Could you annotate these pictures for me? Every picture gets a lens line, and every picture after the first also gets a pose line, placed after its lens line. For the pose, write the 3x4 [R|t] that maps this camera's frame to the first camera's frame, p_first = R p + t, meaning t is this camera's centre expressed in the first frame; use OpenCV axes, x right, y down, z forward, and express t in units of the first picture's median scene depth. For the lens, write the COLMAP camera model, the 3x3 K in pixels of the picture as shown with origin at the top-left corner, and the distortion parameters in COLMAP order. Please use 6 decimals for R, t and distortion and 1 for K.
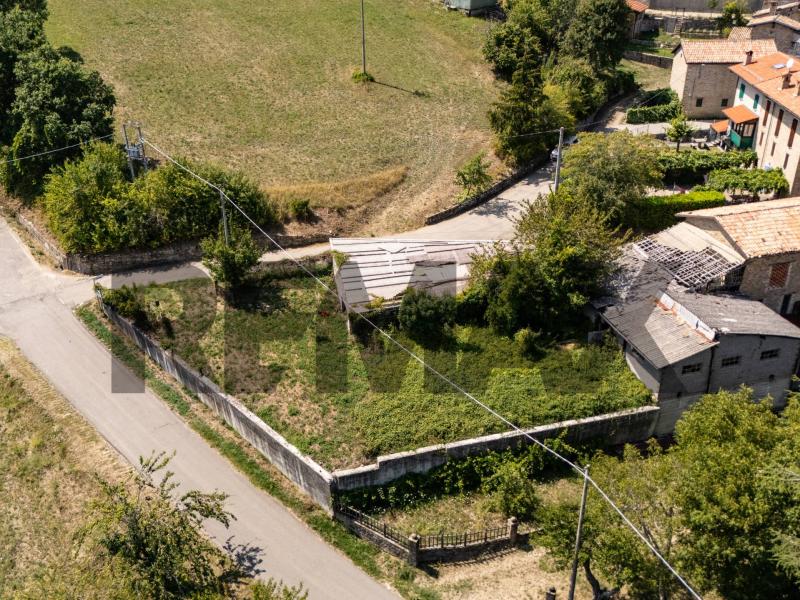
lens RADIAL K [[783.7, 0, 403.1], [0, 783.7, 301.4], [0, 0, 1]] dist [0.116581, -0.207721]
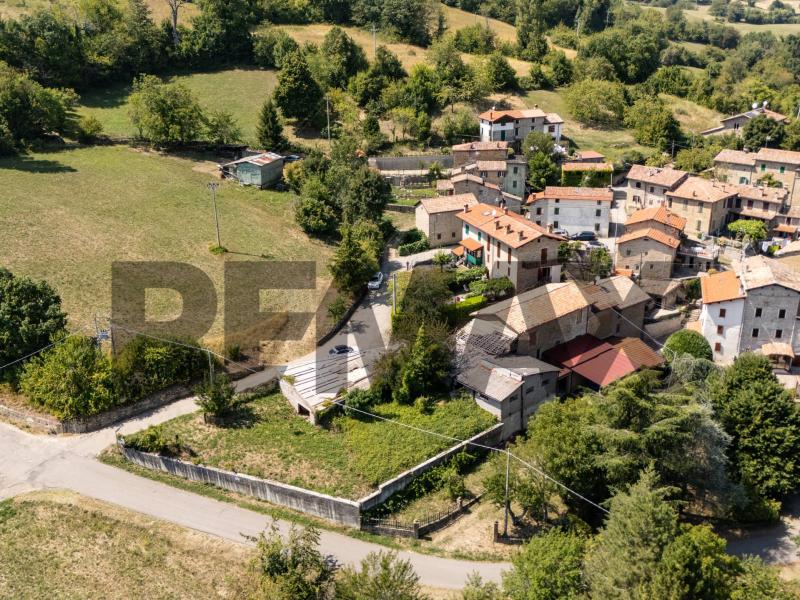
lens RADIAL K [[783.7, 0, 403.1], [0, 783.7, 301.4], [0, 0, 1]] dist [0.116581, -0.207721]
pose [[0.903389, -0.161684, 0.397174, -0.495676], [0.207751, 0.975262, -0.075524, -0.044819], [-0.375138, 0.150741, 0.914630, -0.539745]]
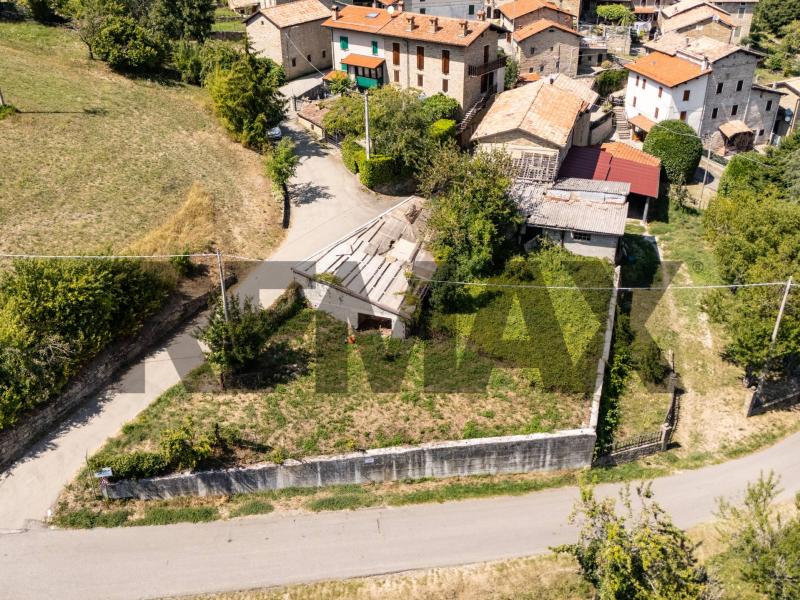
lens RADIAL K [[783.7, 0, 403.1], [0, 783.7, 301.4], [0, 0, 1]] dist [0.116581, -0.207721]
pose [[0.548385, -0.410356, 0.728616, -0.743519], [0.394614, 0.895188, 0.207167, -0.196667], [-0.737261, 0.173915, 0.652840, 0.383275]]
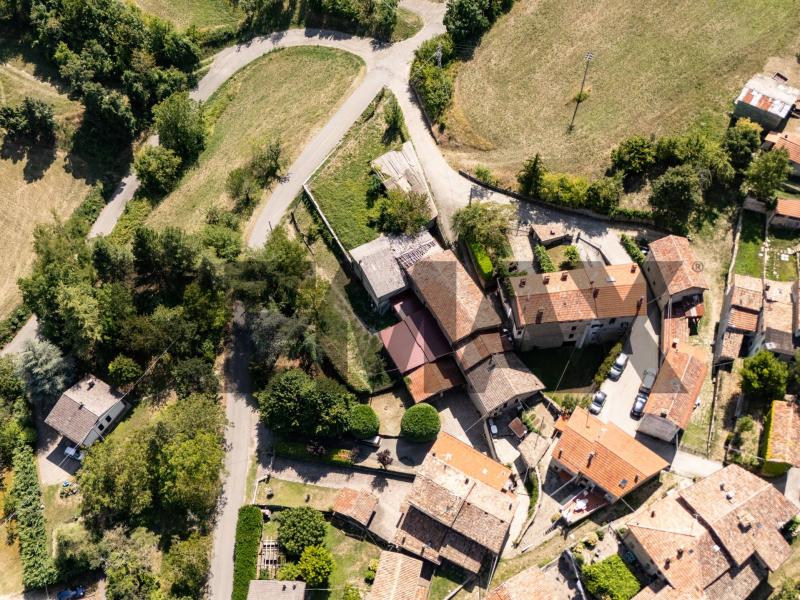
lens RADIAL K [[783.7, 0, 403.1], [0, 783.7, 301.4], [0, 0, 1]] dist [0.116581, -0.207721]
pose [[0.207664, 0.839888, -0.501462, 1.708083], [-0.447889, 0.537383, 0.714573, -1.709294], [0.869638, 0.076208, 0.487772, -0.192639]]
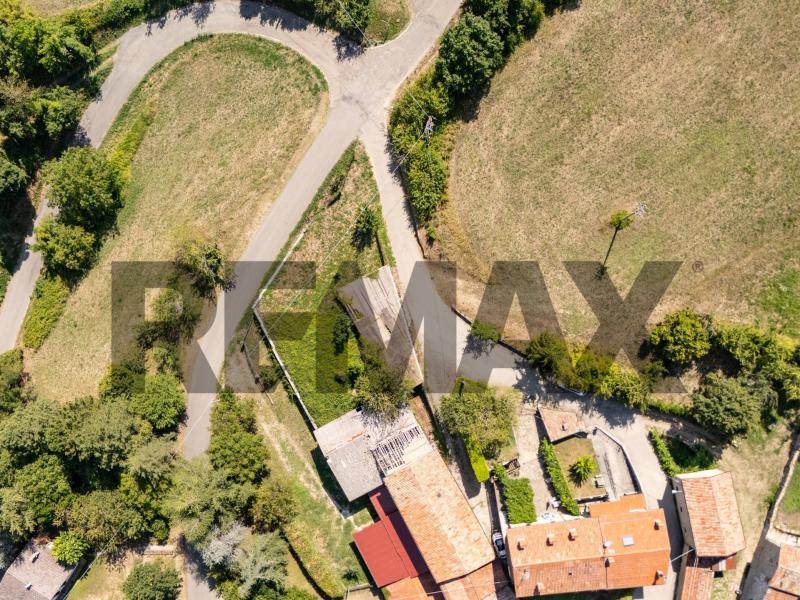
lens RADIAL K [[783.7, 0, 403.1], [0, 783.7, 301.4], [0, 0, 1]] dist [0.116581, -0.207721]
pose [[0.209831, 0.976742, -0.044109, 0.087661], [-0.435270, 0.133714, 0.890315, -1.901547], [0.875506, -0.167617, 0.453204, 0.198895]]
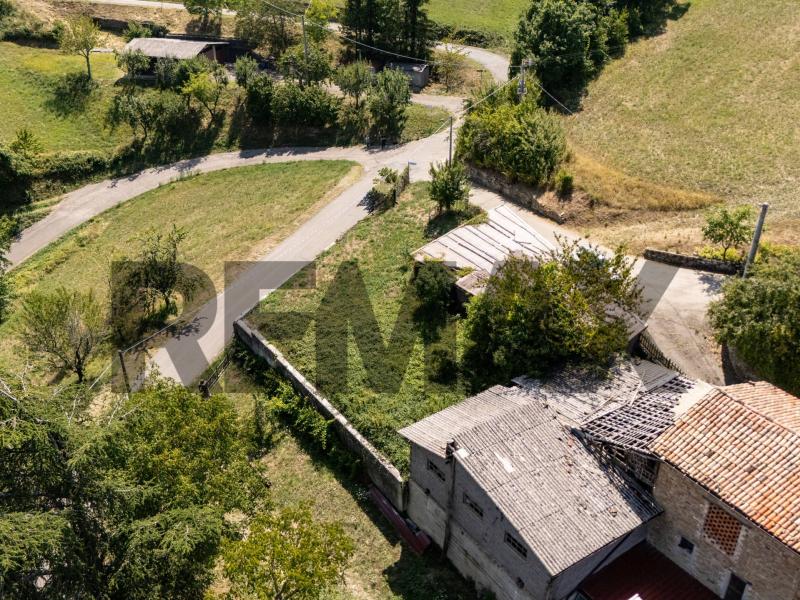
lens RADIAL K [[783.7, 0, 403.1], [0, 783.7, 301.4], [0, 0, 1]] dist [0.116581, -0.207721]
pose [[0.319459, 0.480332, -0.816840, 0.818595], [-0.448305, 0.836049, 0.316299, -0.260477], [0.834847, 0.265149, 0.482418, 0.488550]]
